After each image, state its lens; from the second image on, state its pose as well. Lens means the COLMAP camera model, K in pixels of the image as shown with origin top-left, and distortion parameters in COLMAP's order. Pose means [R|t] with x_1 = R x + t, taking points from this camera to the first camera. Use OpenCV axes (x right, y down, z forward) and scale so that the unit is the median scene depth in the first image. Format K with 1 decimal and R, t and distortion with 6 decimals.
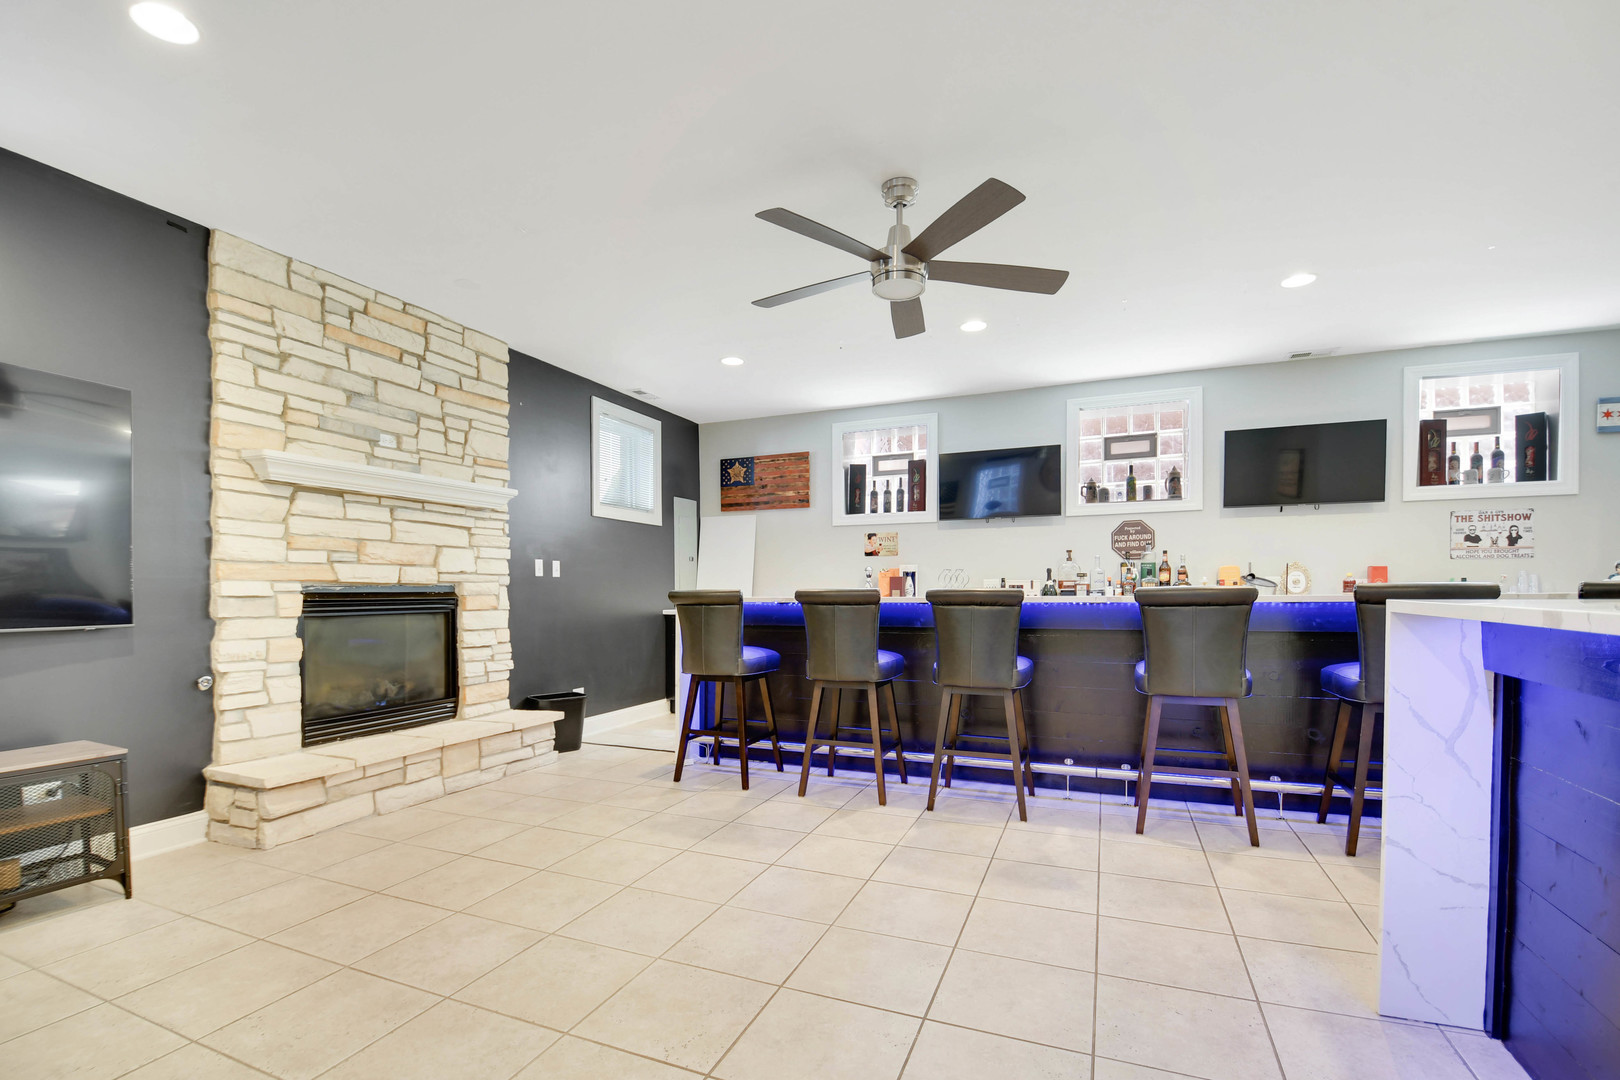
lens RADIAL K [[719.1, 0, 816.6], [0, 719.1, 600.5], [0, 0, 1]] dist [-0.029692, -0.000354]
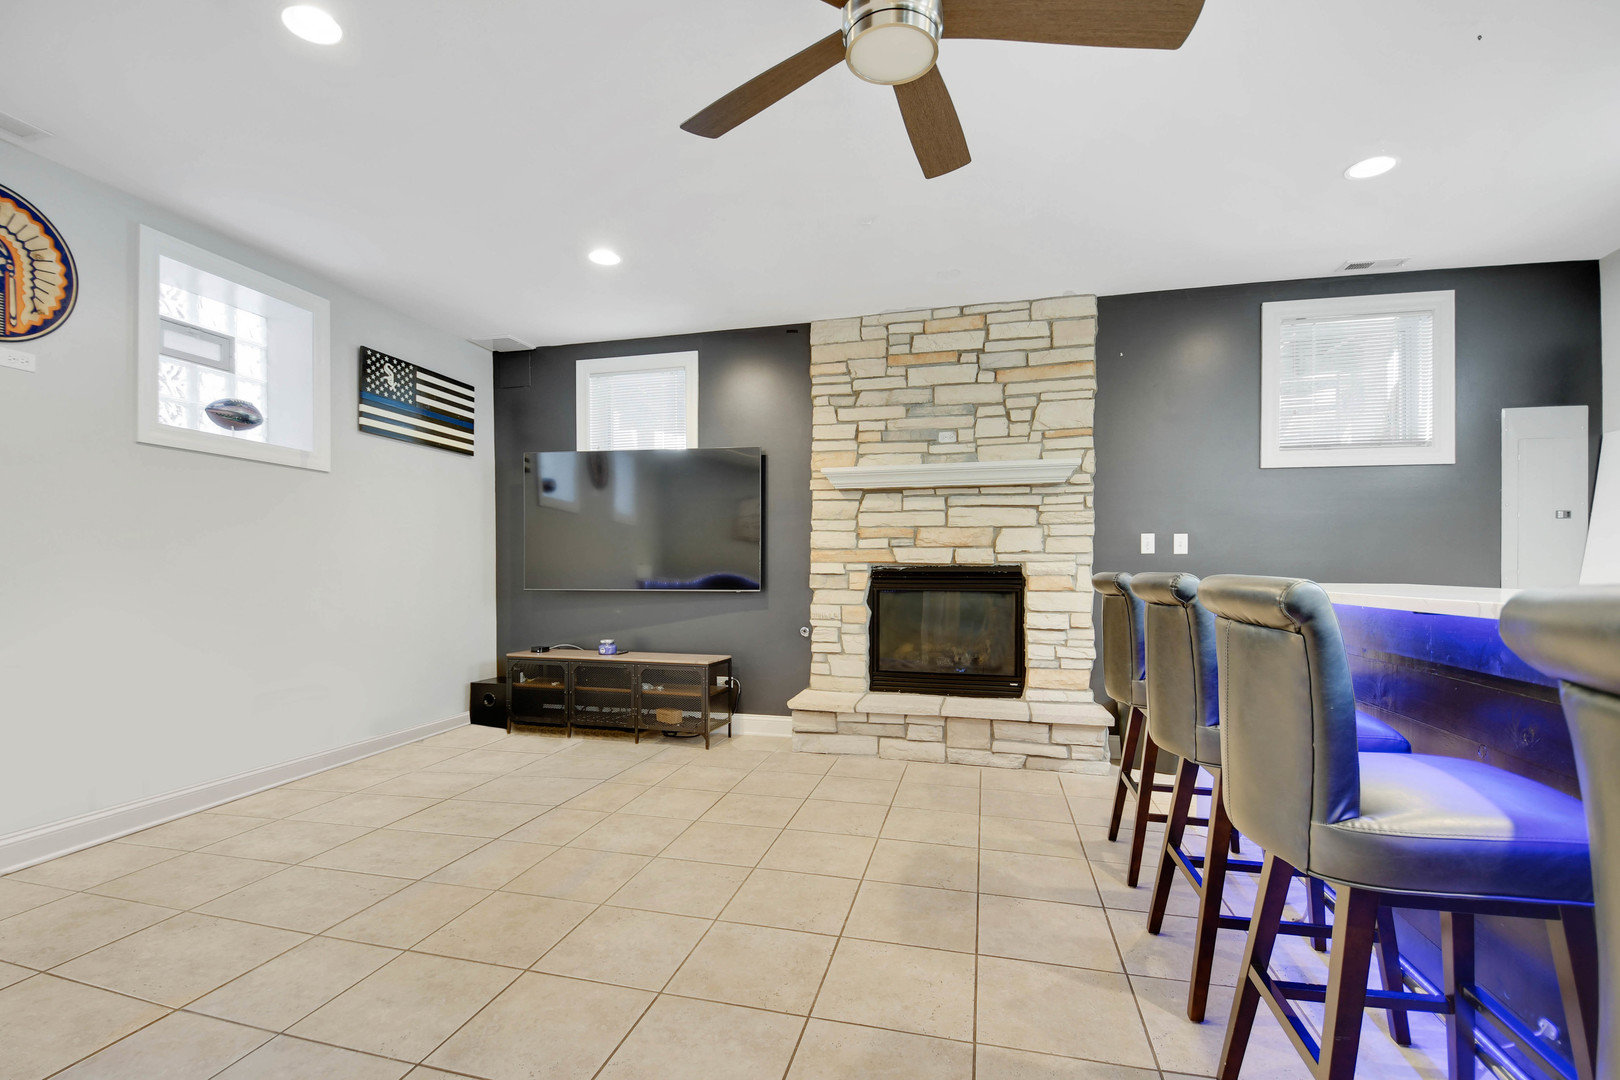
lens RADIAL K [[712.7, 0, 804.9], [0, 712.7, 576.5], [0, 0, 1]] dist [0.001353, -0.000054]
pose [[0.122115, 0.010207, -0.992464, 0.504591], [-0.017266, 0.999818, 0.008158, -0.009495], [0.992366, 0.016139, 0.122269, 0.656556]]
